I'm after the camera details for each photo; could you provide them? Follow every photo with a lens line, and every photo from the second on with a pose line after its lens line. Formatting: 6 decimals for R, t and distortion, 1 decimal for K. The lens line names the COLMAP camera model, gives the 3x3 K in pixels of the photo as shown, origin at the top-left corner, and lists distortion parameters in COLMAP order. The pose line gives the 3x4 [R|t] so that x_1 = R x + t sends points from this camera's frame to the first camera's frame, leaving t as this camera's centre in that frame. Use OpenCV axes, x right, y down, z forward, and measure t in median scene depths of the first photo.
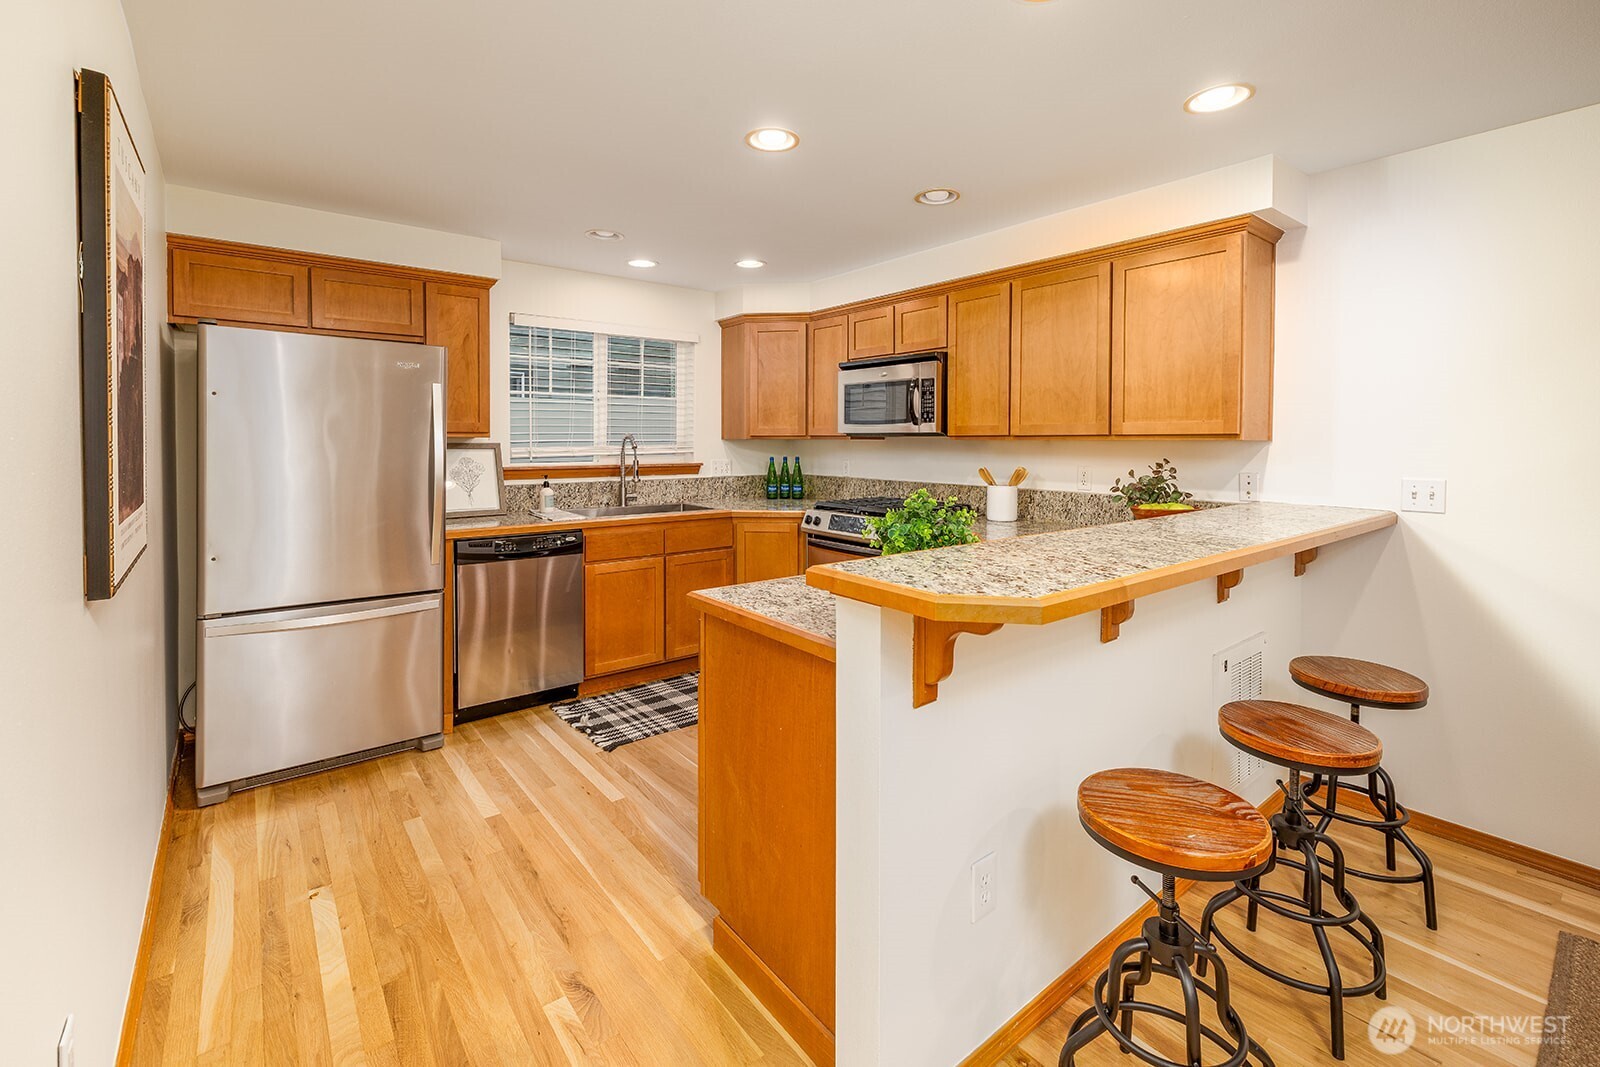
lens RADIAL K [[693.2, 0, 774.7], [0, 693.2, 449.4], [0, 0, 1]] dist [-0.000202, 0.000416]
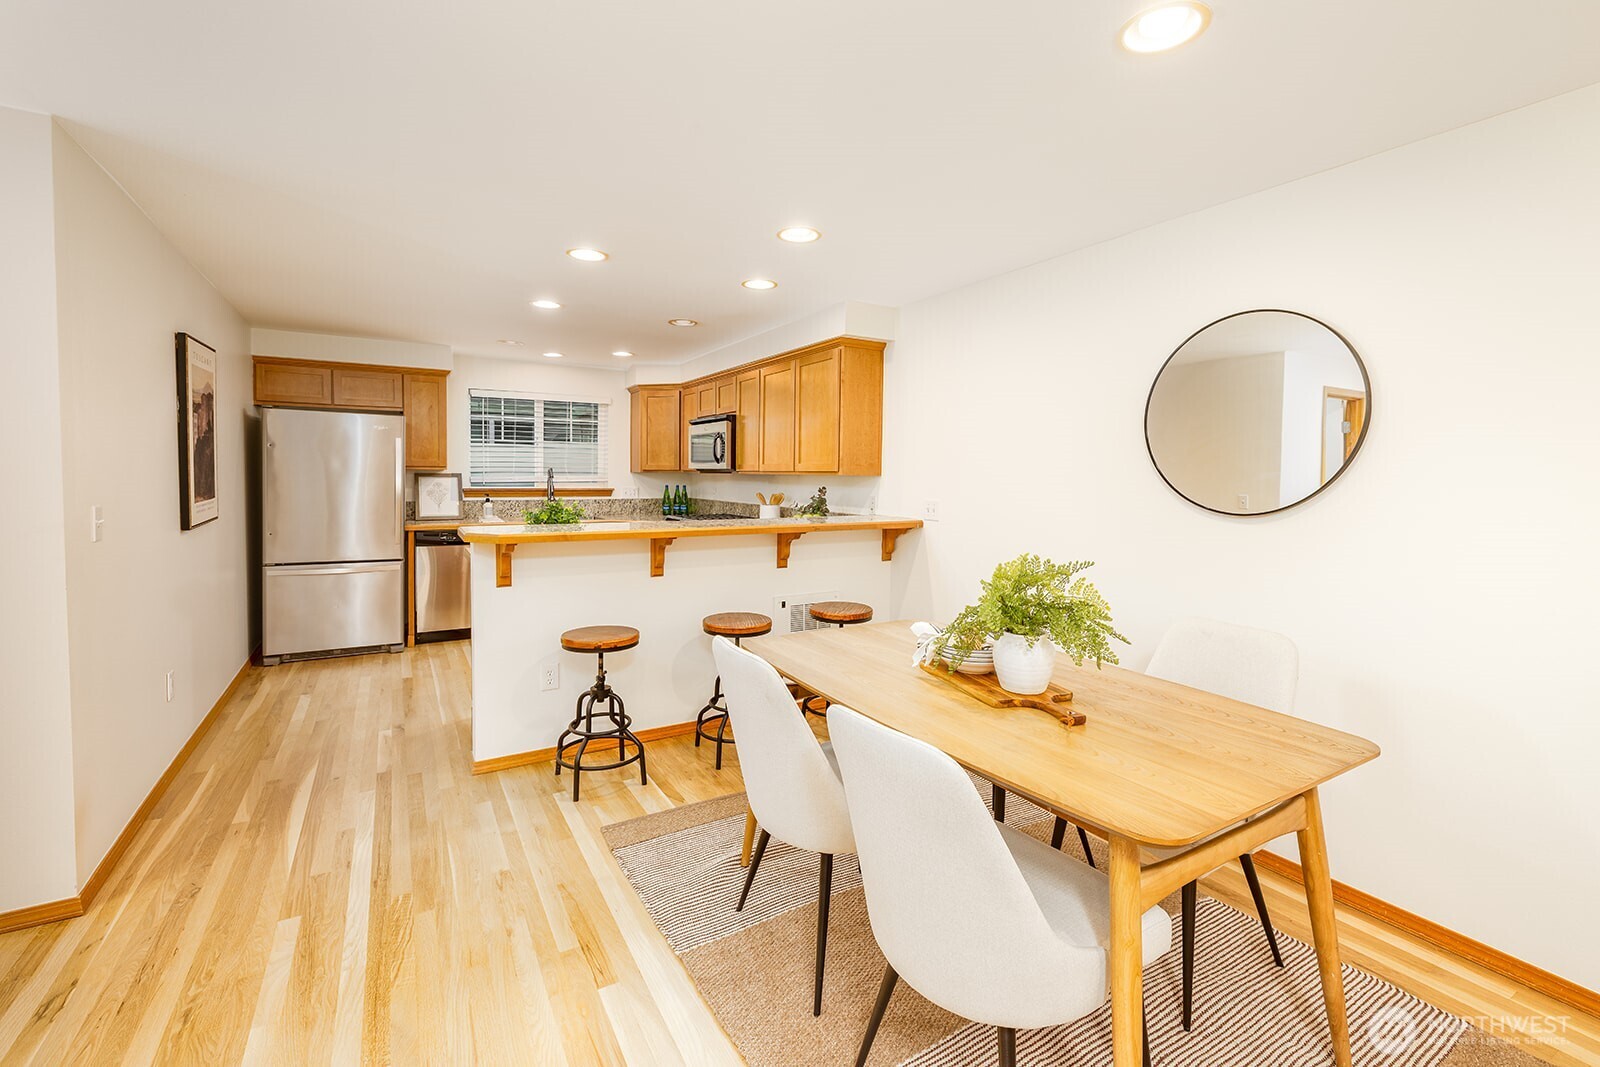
lens RADIAL K [[693.2, 0, 801.0], [0, 693.2, 496.7], [0, 0, 1]] dist [-0.000202, 0.000416]
pose [[0.991302, 0.012698, -0.130992, 0.587221], [-0.010056, 0.999733, 0.020814, 0.003091], [0.131221, -0.019316, 0.991165, -0.455455]]
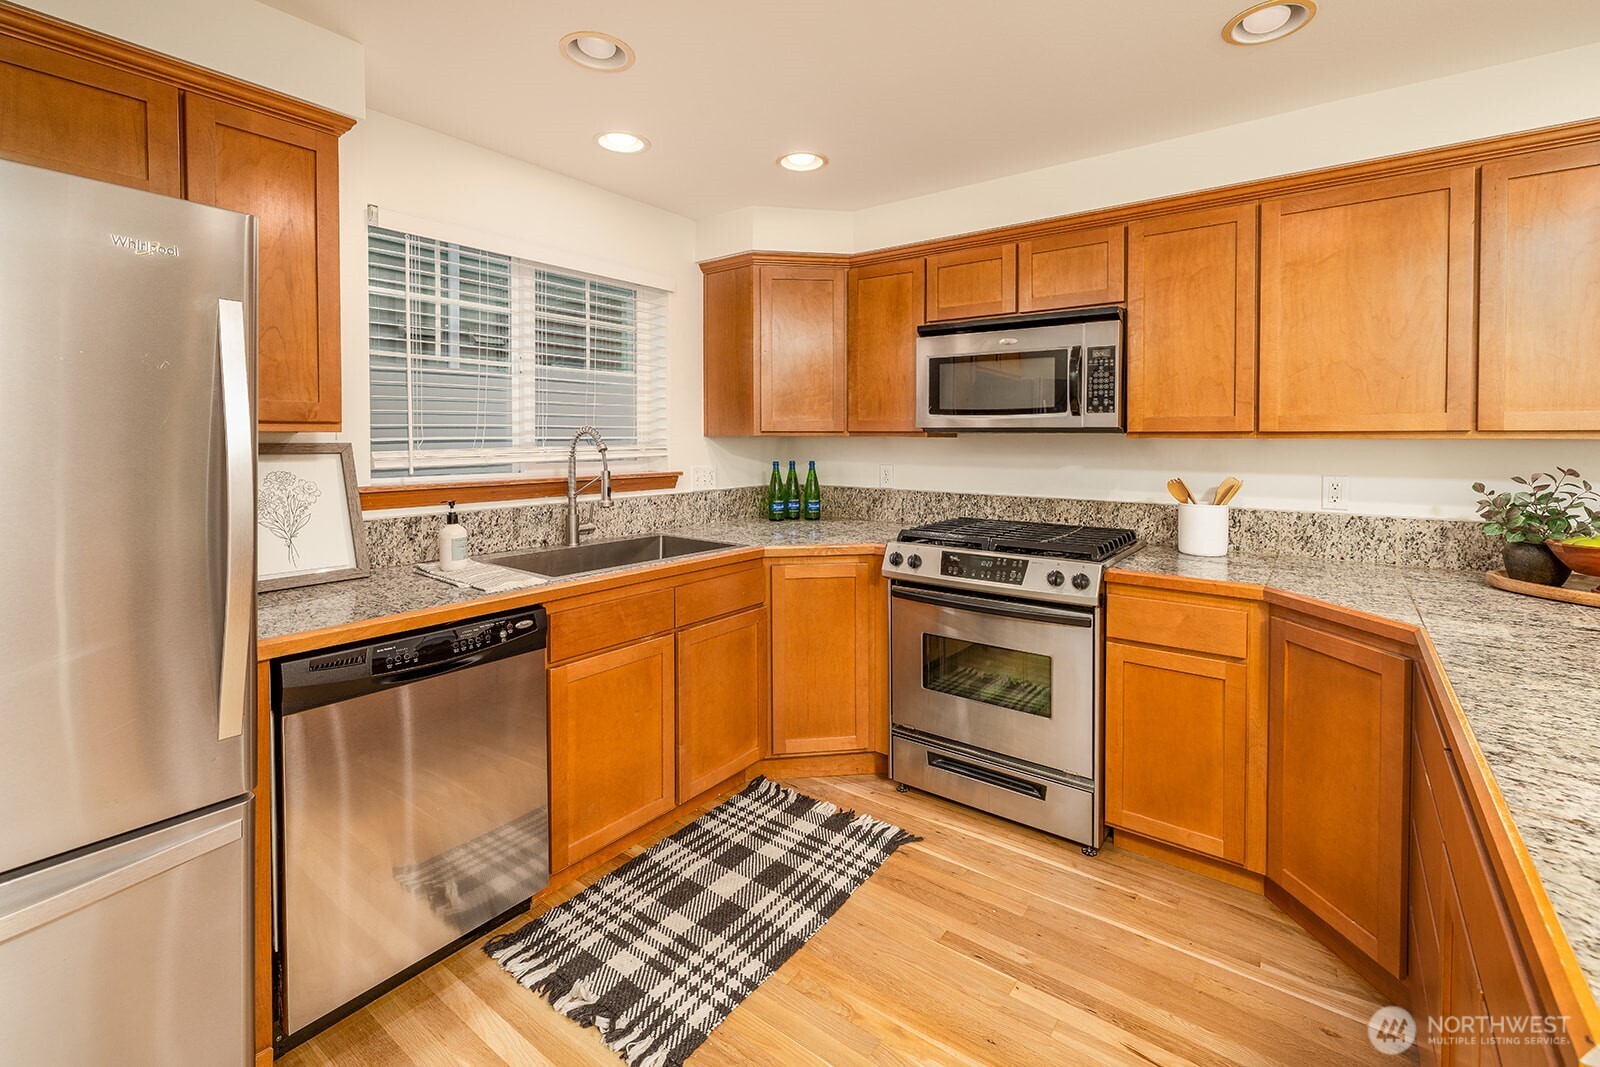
lens RADIAL K [[693.2, 0, 818.8], [0, 693.2, 450.9], [0, 0, 1]] dist [-0.000202, 0.000416]
pose [[0.955848, -0.004113, 0.293832, -0.221198], [0.002251, 0.999975, 0.006675, -0.005869], [-0.293852, -0.005719, 0.955834, 0.404141]]
